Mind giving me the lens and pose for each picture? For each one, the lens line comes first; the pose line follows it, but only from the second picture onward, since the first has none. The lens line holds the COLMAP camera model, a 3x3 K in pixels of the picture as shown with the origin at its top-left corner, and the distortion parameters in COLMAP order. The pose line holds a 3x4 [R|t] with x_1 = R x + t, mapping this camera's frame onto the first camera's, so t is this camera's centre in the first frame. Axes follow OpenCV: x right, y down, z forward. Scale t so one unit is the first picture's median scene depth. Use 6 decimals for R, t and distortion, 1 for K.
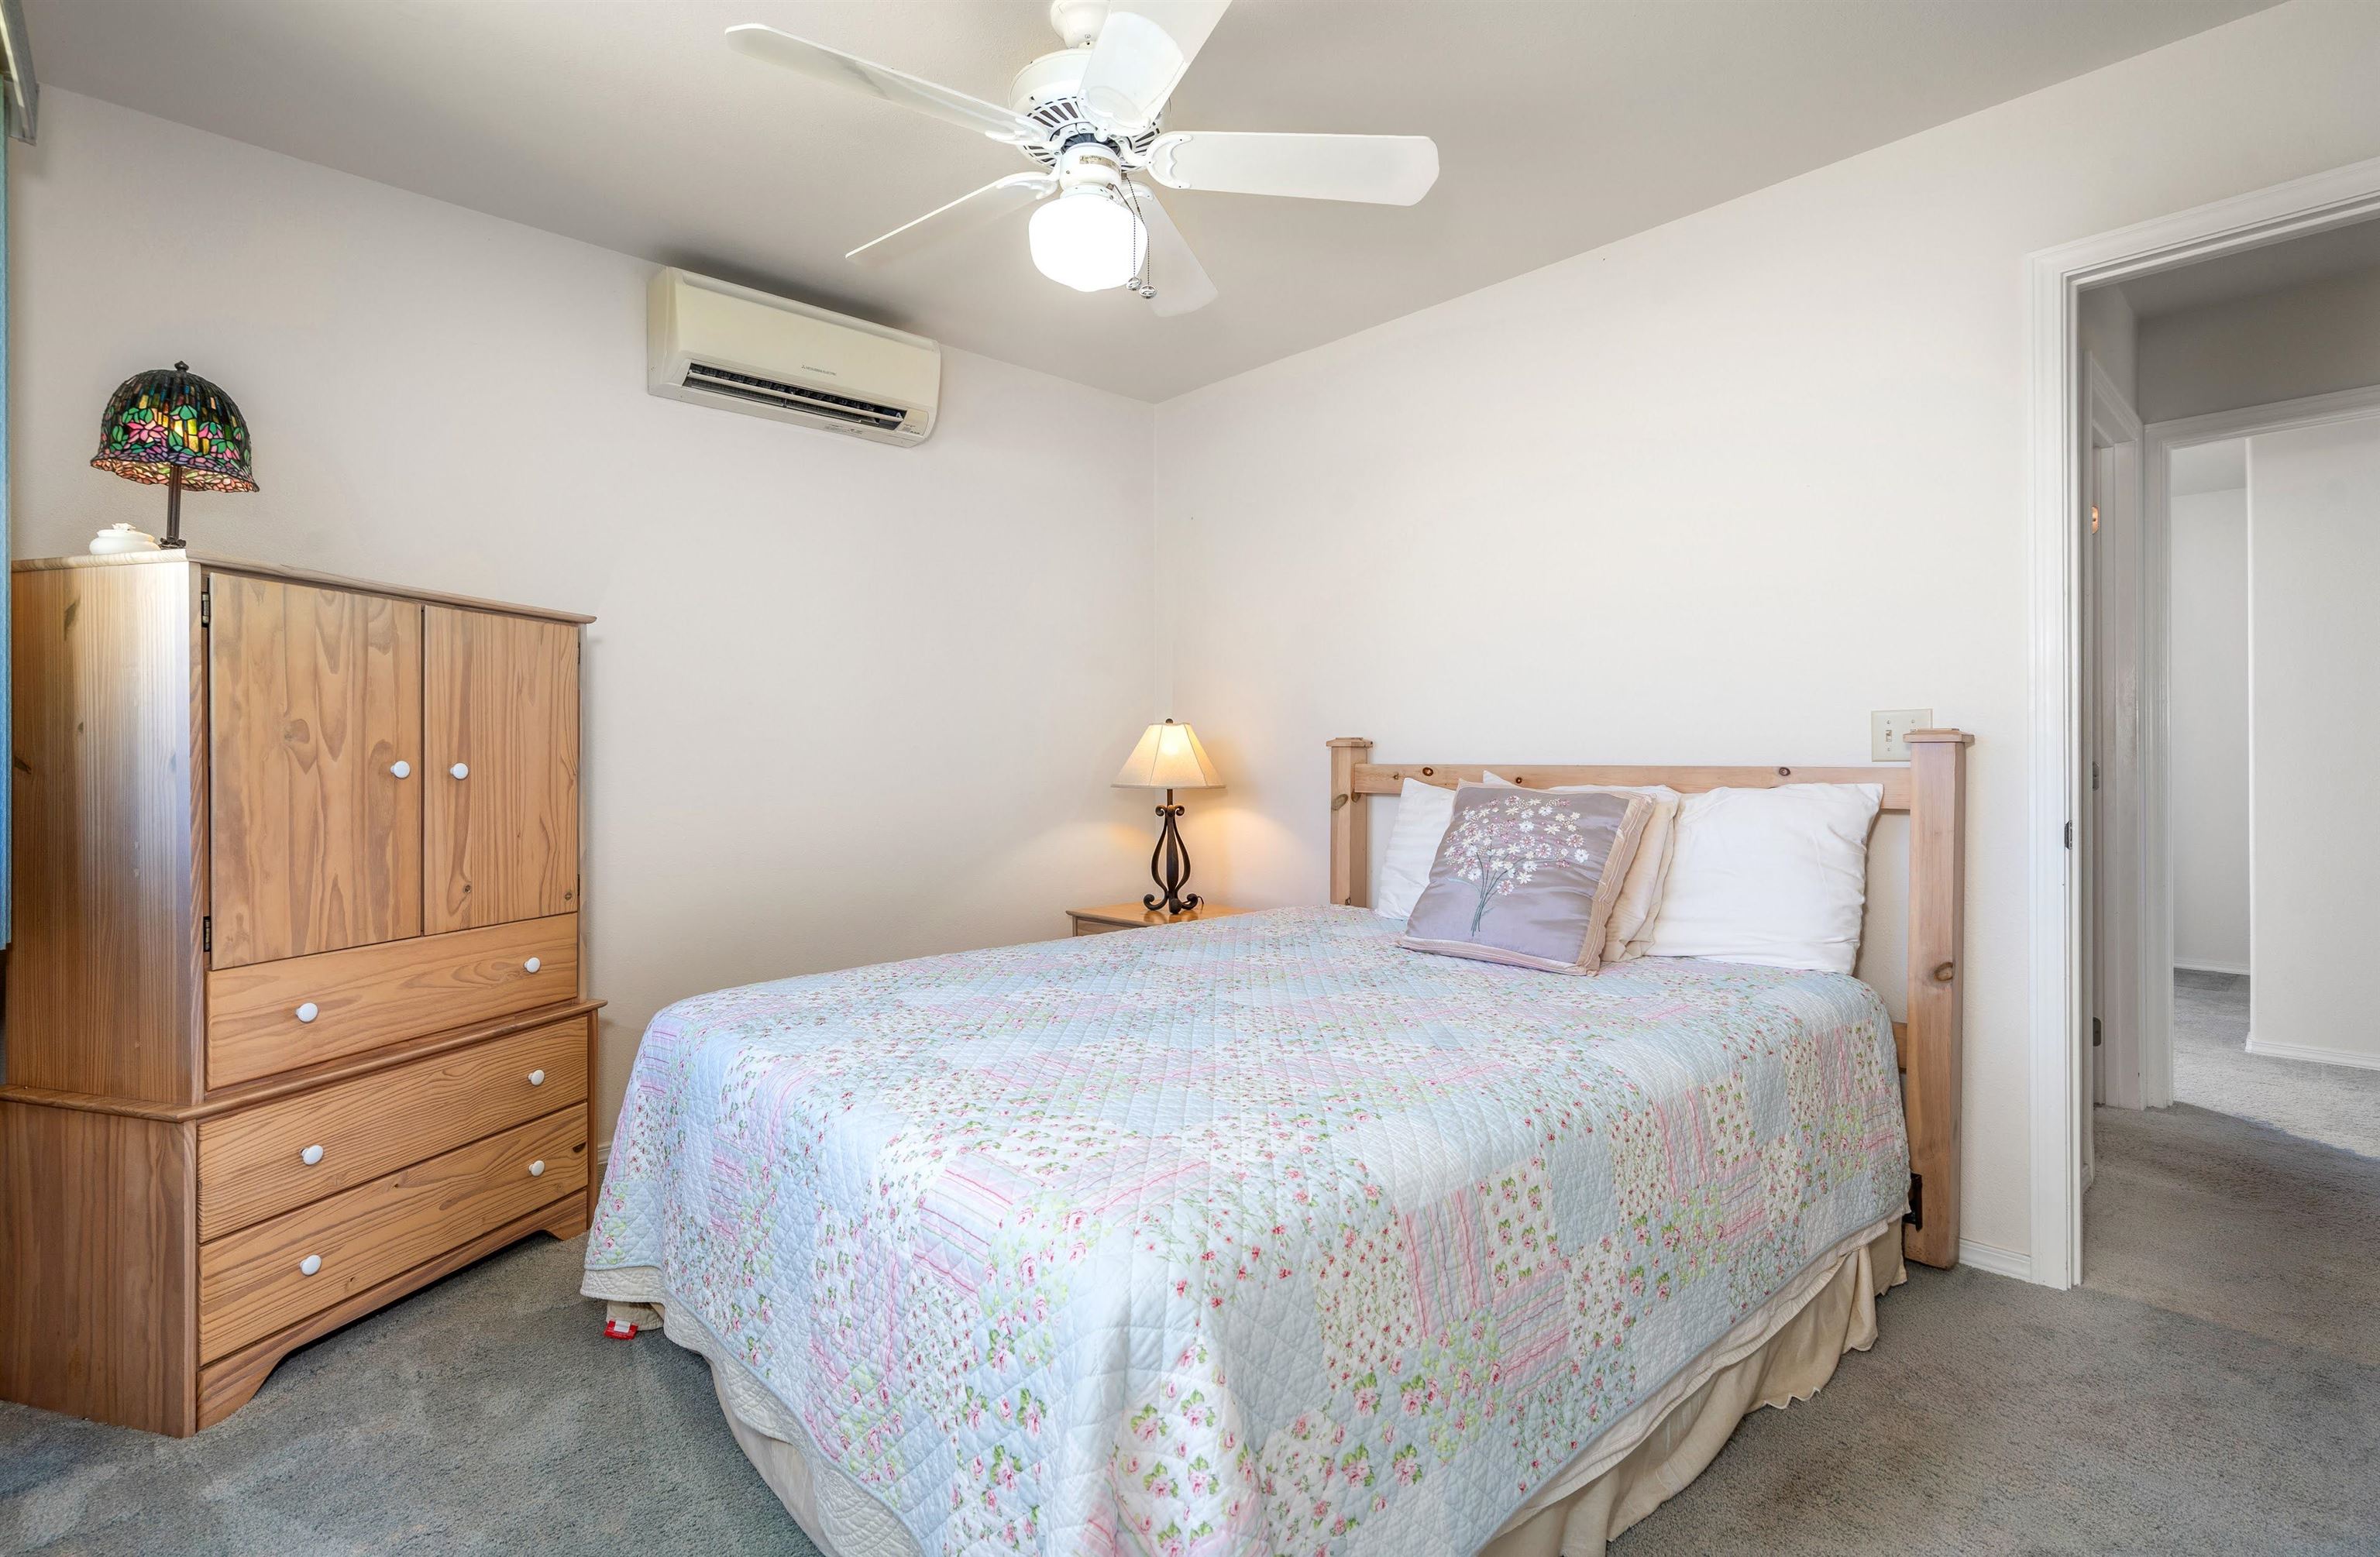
lens RADIAL K [[1113.3, 0, 1191.9], [0, 1113.3, 768.6], [0, 0, 1]] dist [0.000335, 0.000044]
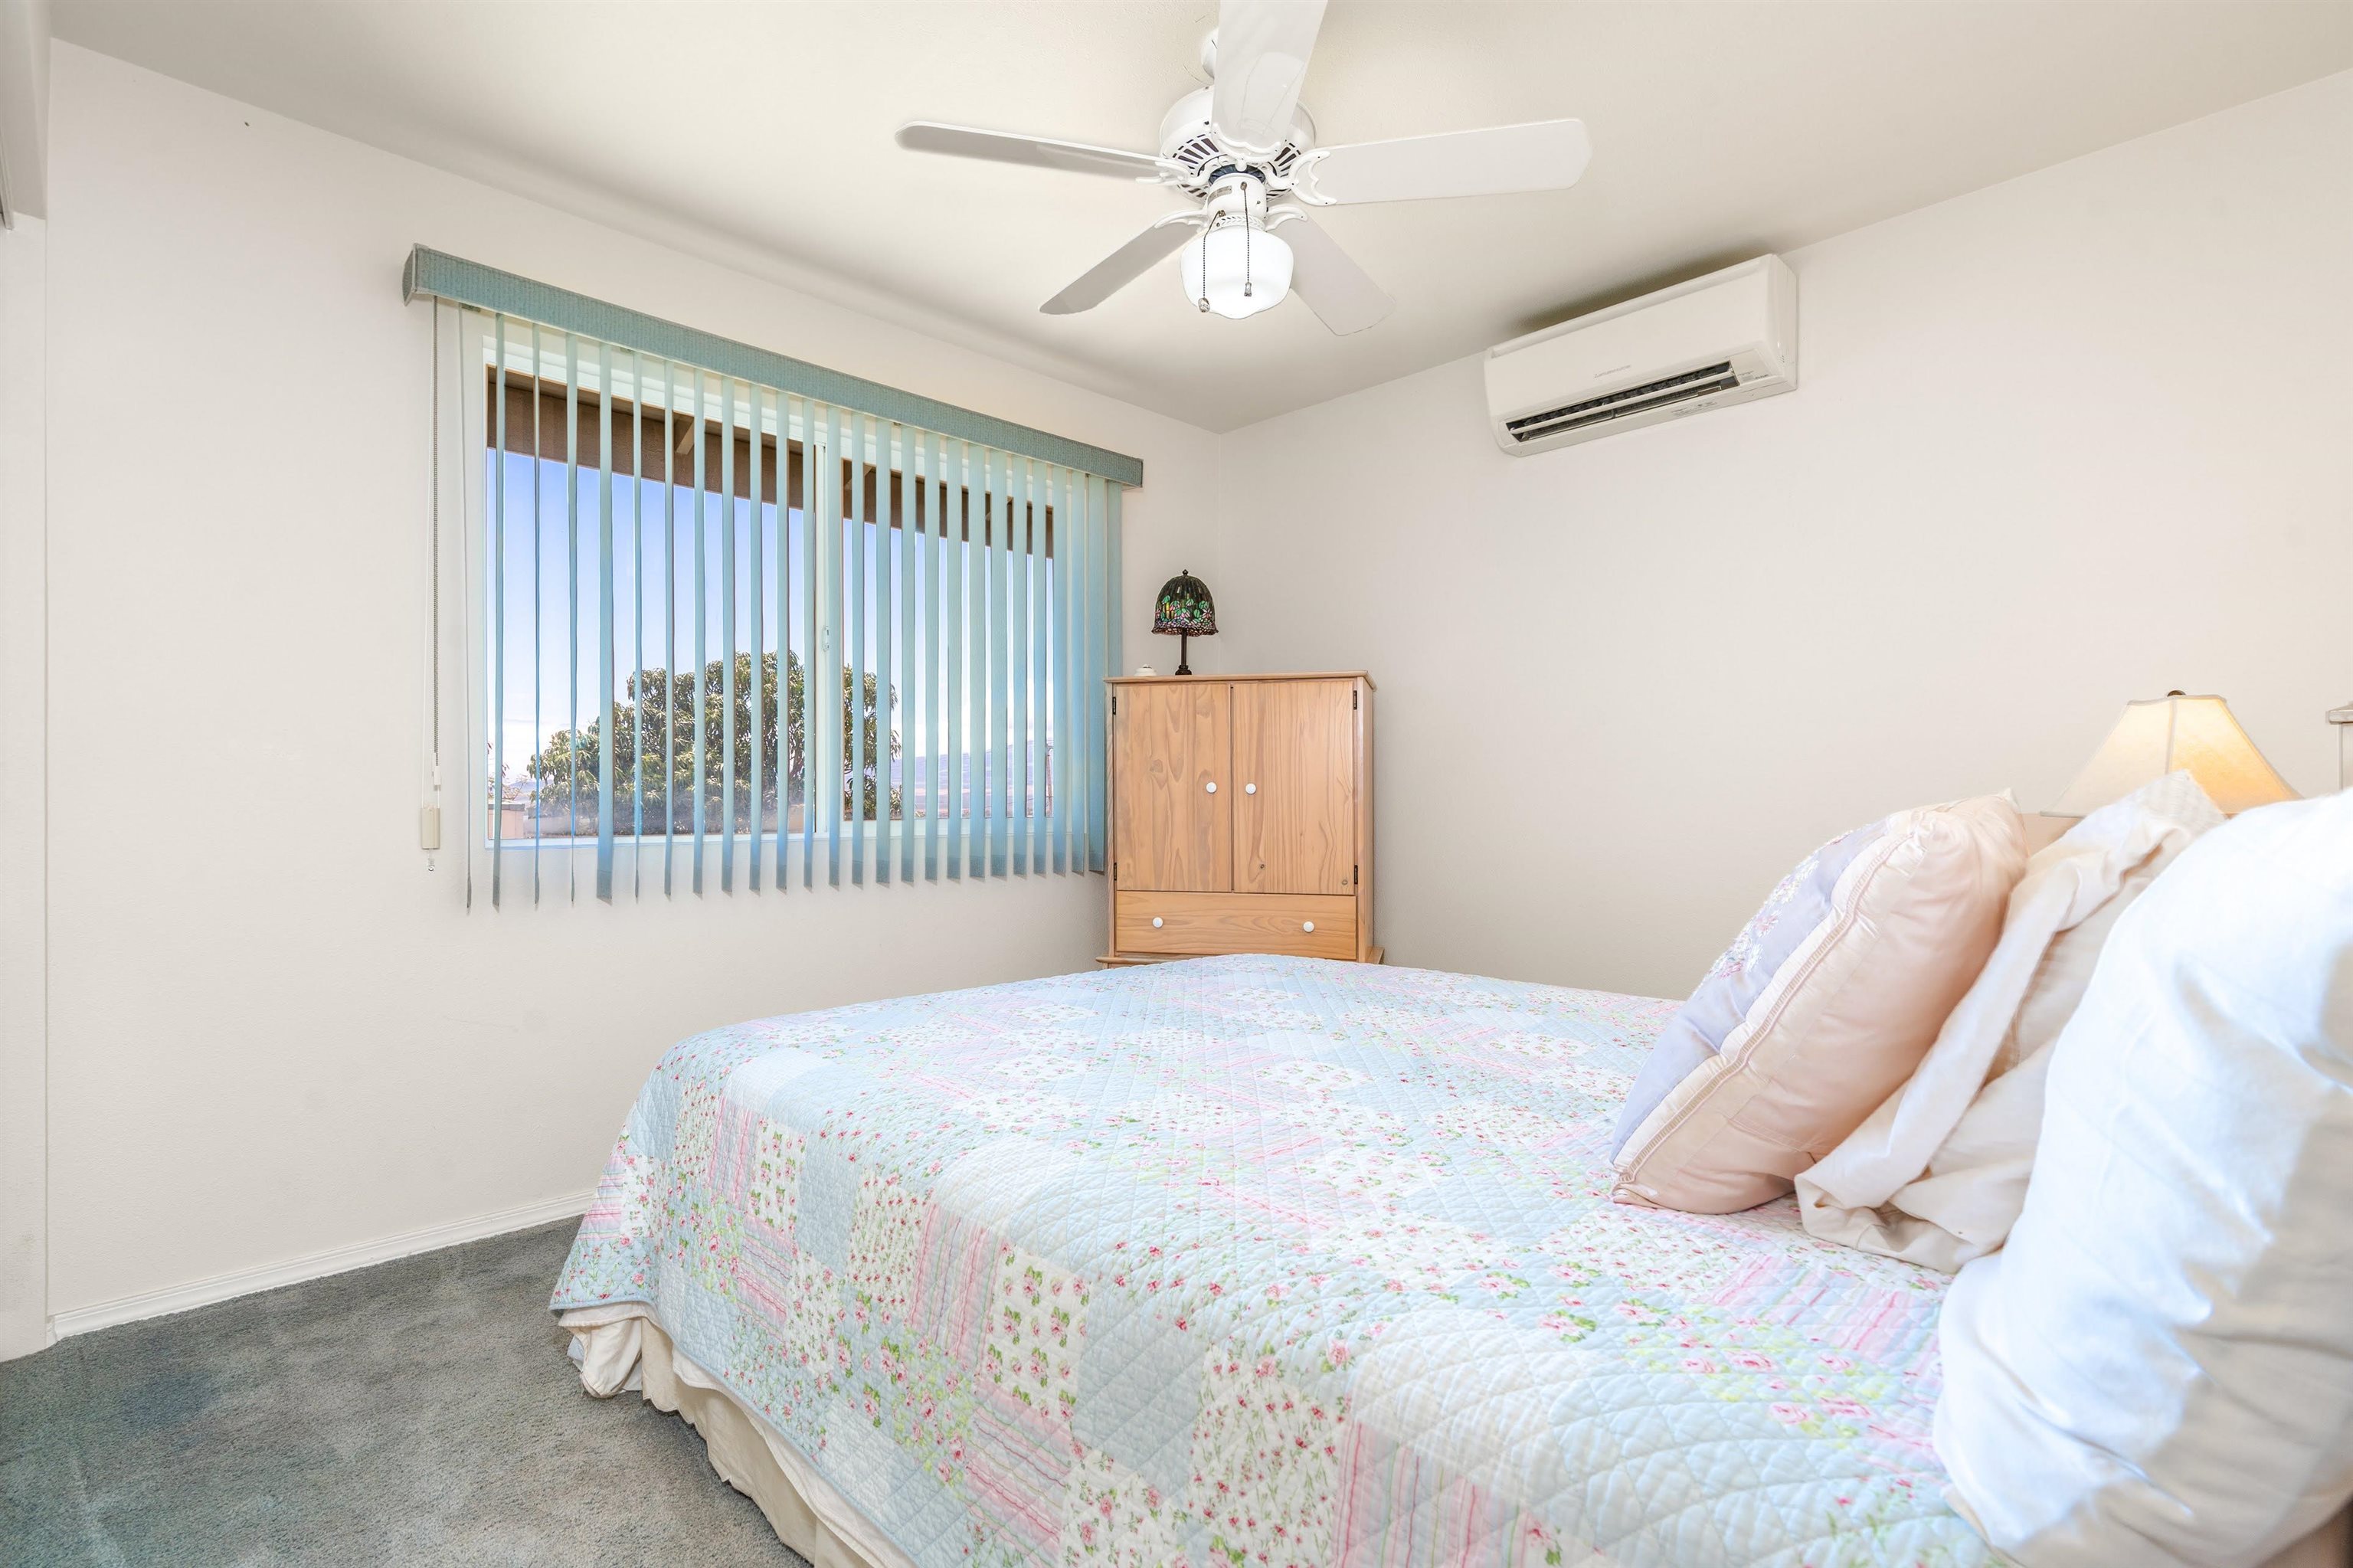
lens RADIAL K [[1086.1, 0, 1178.2], [0, 1086.1, 792.2], [0, 0, 1]] dist [0.001536, 0.000291]
pose [[0.034299, -0.005928, -0.999394, 0.872540], [-0.003998, 0.999974, -0.006069, 0.017626], [0.999404, 0.004203, 0.034275, 0.888795]]
